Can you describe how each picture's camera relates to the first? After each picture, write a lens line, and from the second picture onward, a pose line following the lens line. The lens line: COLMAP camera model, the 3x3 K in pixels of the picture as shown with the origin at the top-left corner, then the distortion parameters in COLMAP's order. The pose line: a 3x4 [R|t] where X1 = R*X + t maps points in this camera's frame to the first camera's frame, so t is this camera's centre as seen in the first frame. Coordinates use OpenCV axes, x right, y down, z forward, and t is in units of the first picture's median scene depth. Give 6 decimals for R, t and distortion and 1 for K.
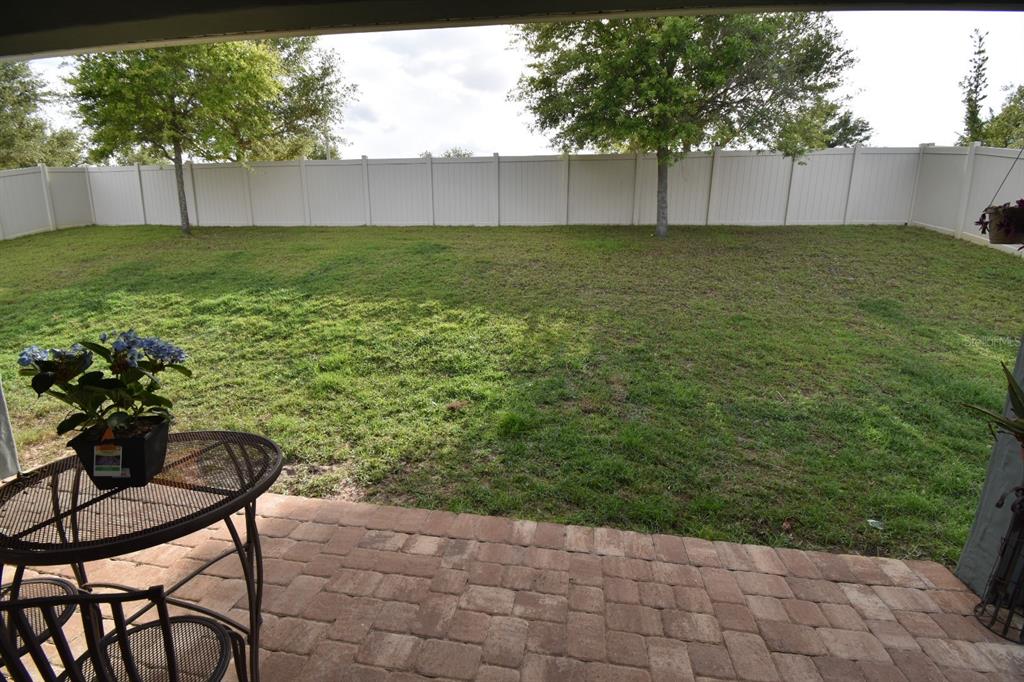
lens RADIAL K [[458.3, 0, 519.2], [0, 458.3, 336.5], [0, 0, 1]] dist [0.009549, -0.000737]
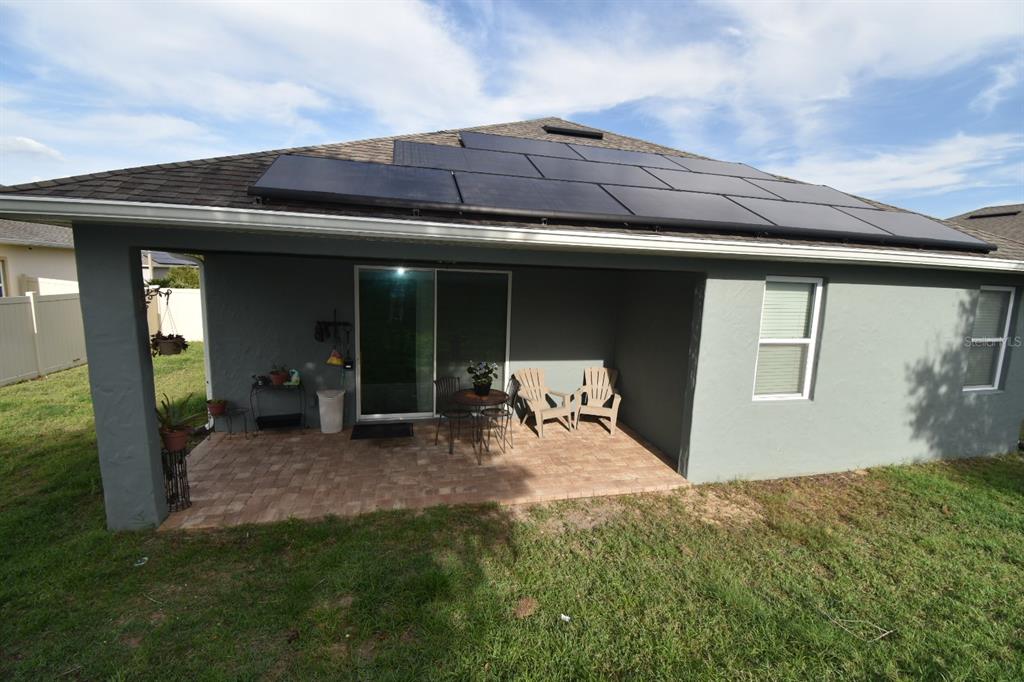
lens RADIAL K [[458.3, 0, 515.0], [0, 458.3, 341.3], [0, 0, 1]] dist [0.009549, -0.000737]
pose [[-0.925527, 0.009262, -0.378568, 0.304327], [-0.116172, 0.944551, 0.307127, -0.916152], [0.360422, 0.328233, -0.873132, 2.834623]]
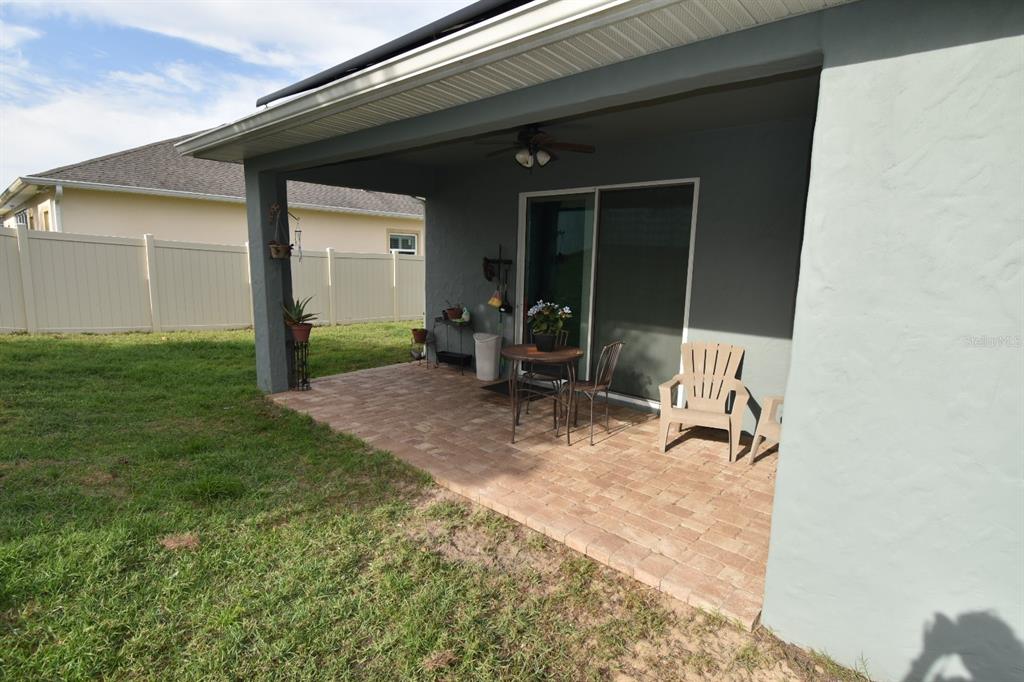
lens RADIAL K [[526.1, 0, 516.0], [0, 526.1, 347.6], [0, 0, 1]] dist [0.001635, 0.000255]
pose [[-0.821289, -0.130117, 0.555477, -1.557362], [0.073224, 0.941551, 0.328817, -0.512578], [-0.565794, 0.310728, -0.763757, 2.244339]]
